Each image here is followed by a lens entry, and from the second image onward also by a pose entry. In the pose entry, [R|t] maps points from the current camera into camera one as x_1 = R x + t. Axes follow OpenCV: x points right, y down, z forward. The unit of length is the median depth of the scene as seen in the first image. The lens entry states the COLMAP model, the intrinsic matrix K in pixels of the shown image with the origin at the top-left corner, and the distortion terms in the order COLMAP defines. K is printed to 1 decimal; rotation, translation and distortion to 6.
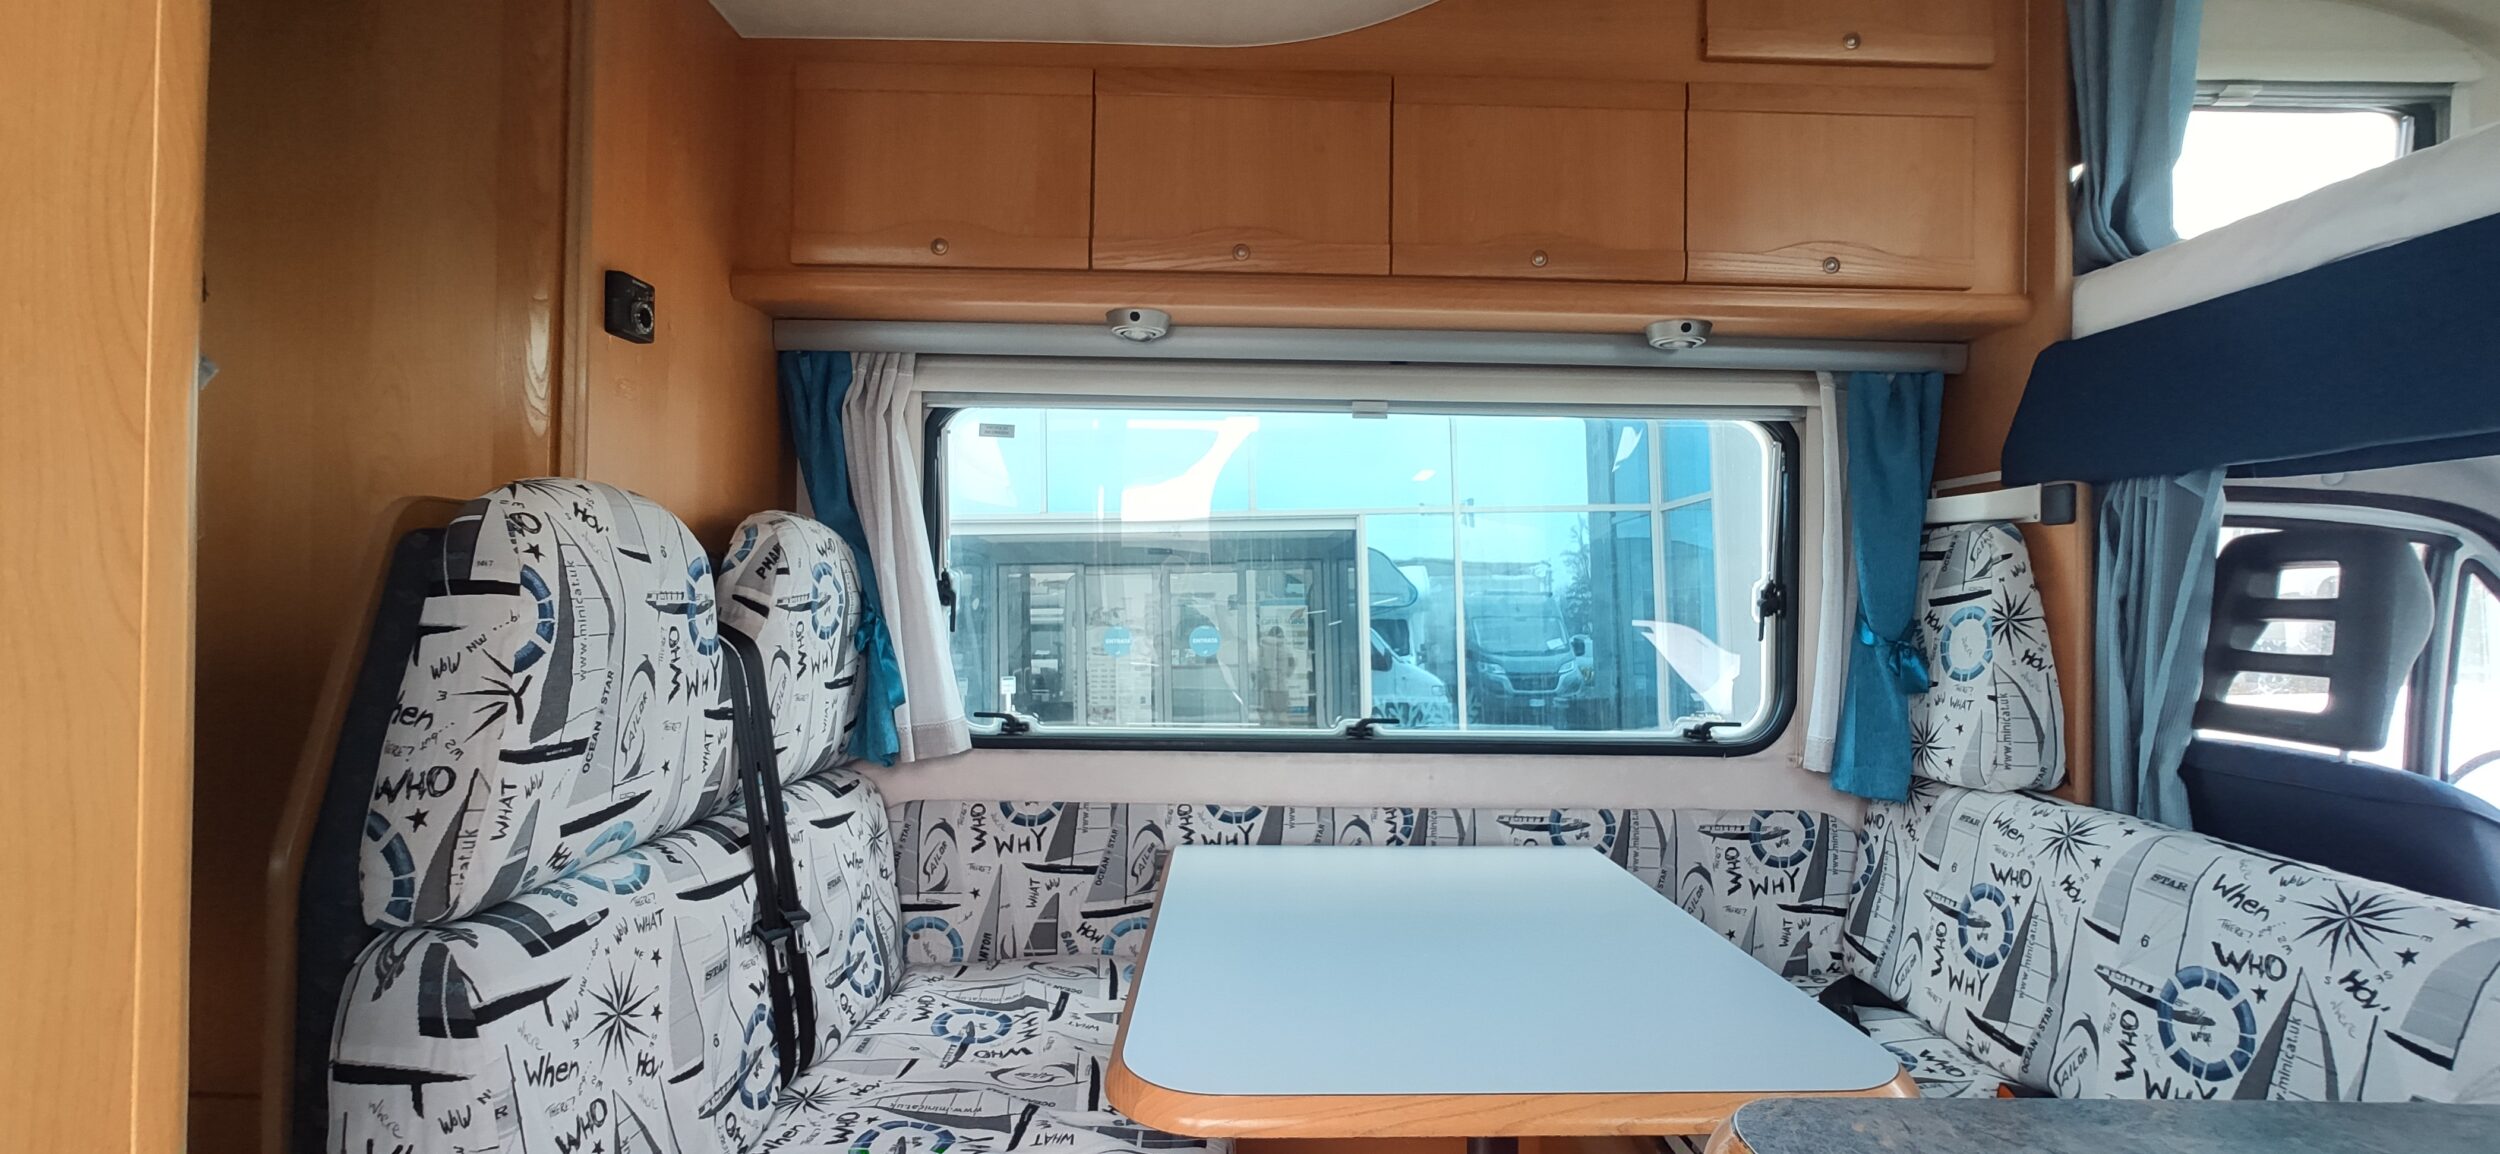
lens RADIAL K [[1078.1, 0, 1250.0], [0, 1078.1, 577.0], [0, 0, 1]] dist [-0.052699, 0.025584]
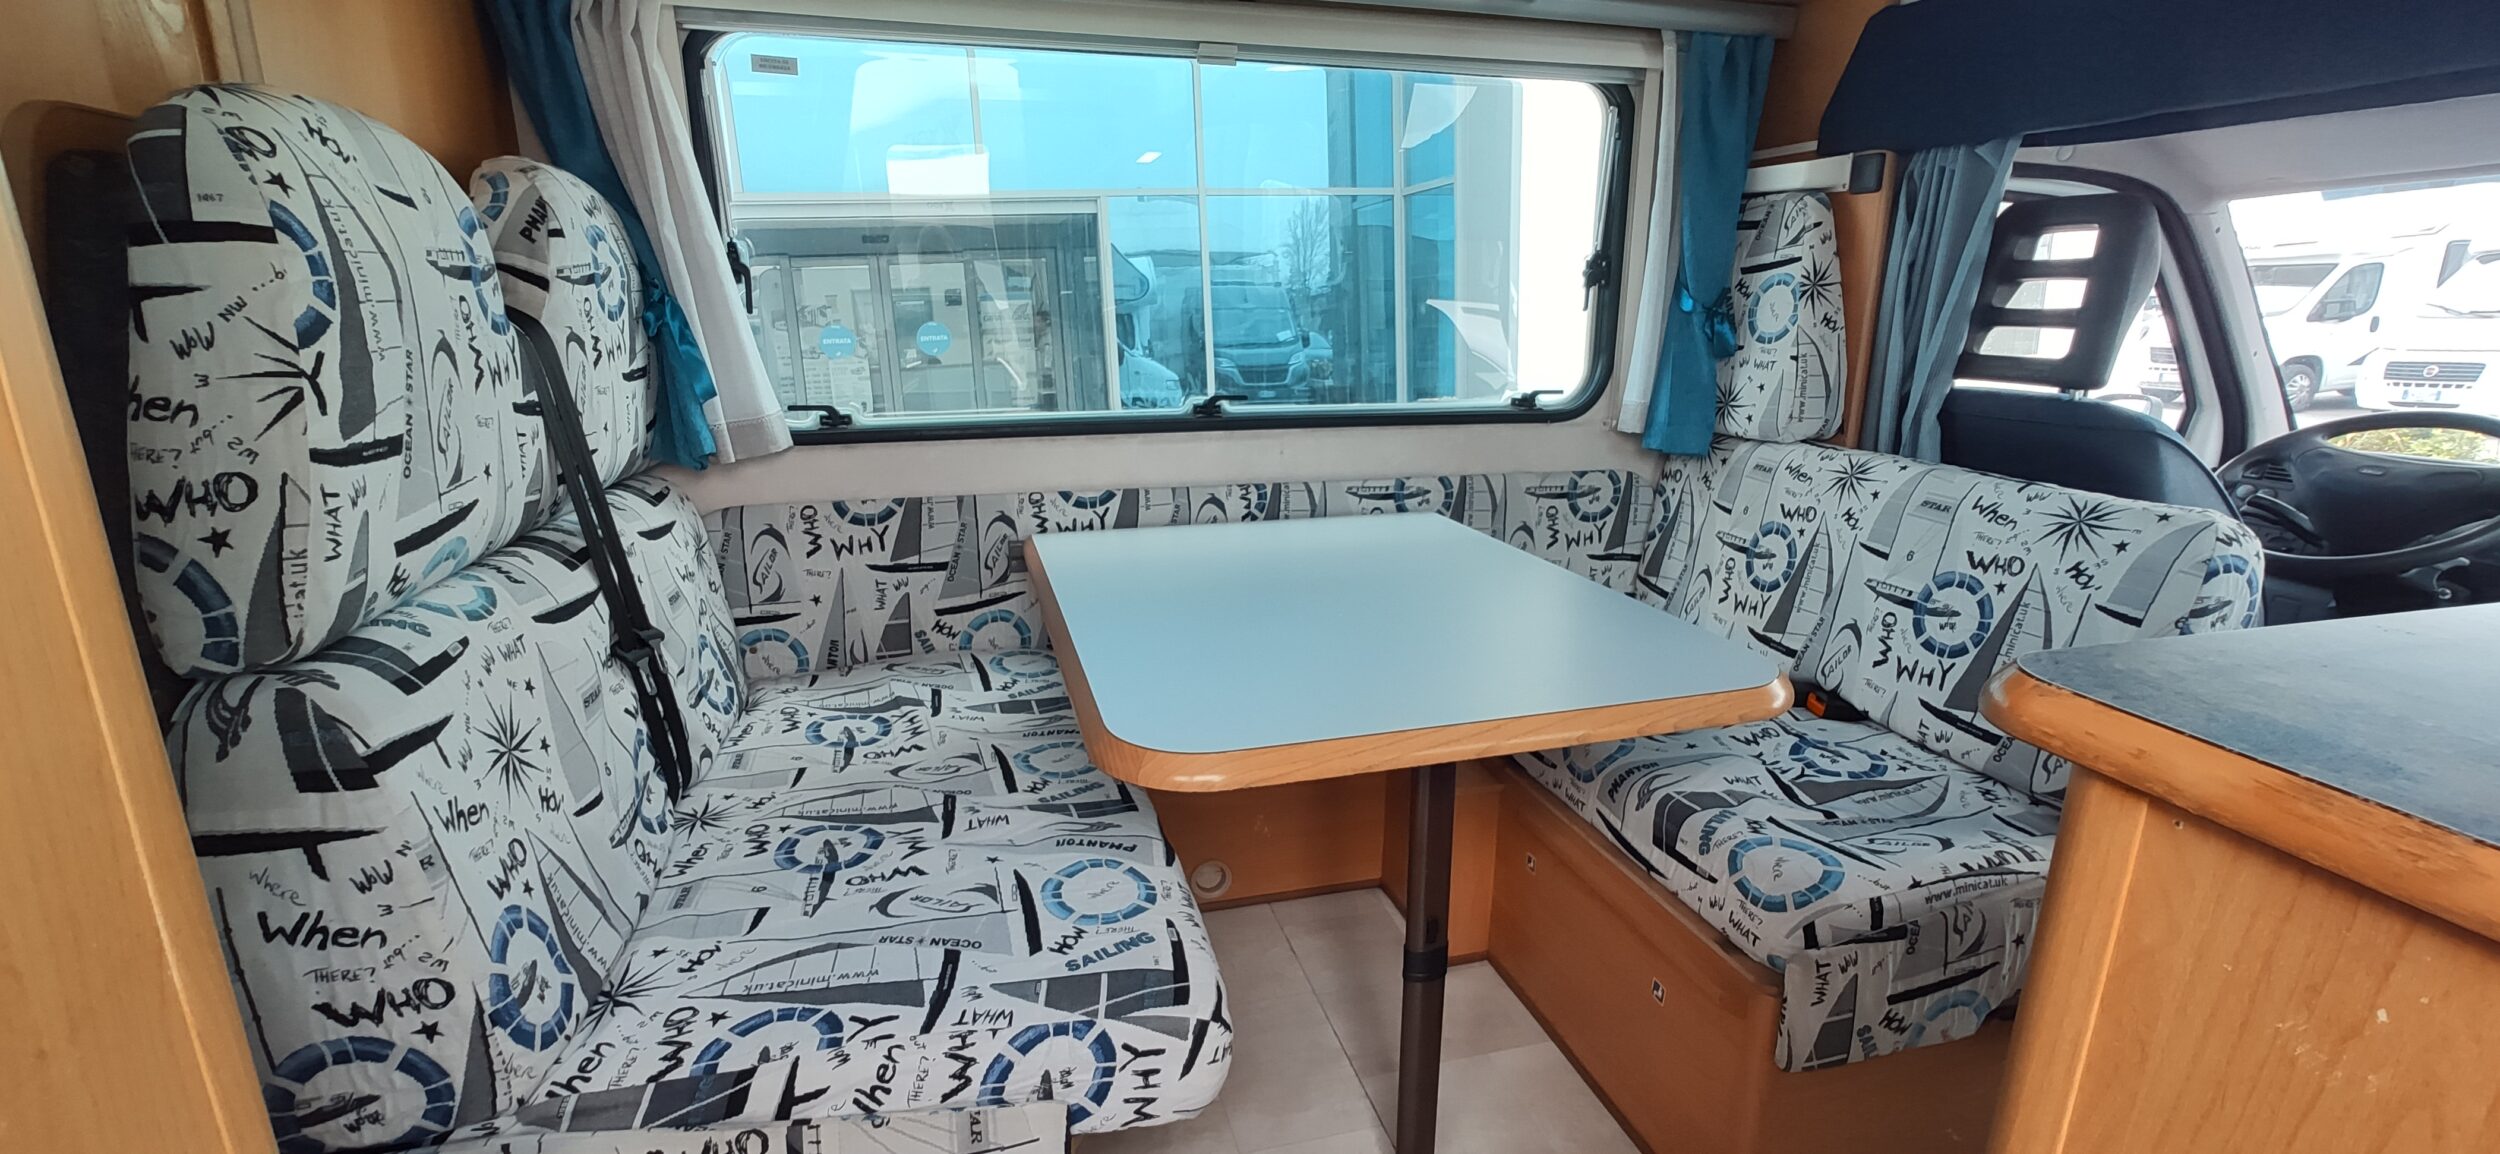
lens RADIAL K [[1082.3, 0, 1144.4], [0, 1082.3, 604.9], [0, 0, 1]] dist [-0.055911, 0.038779]
pose [[0.967411, -0.077027, 0.241211, -0.237090], [0.006670, 0.960030, 0.279817, 0.045178], [-0.253124, -0.269089, 0.929257, 0.065386]]
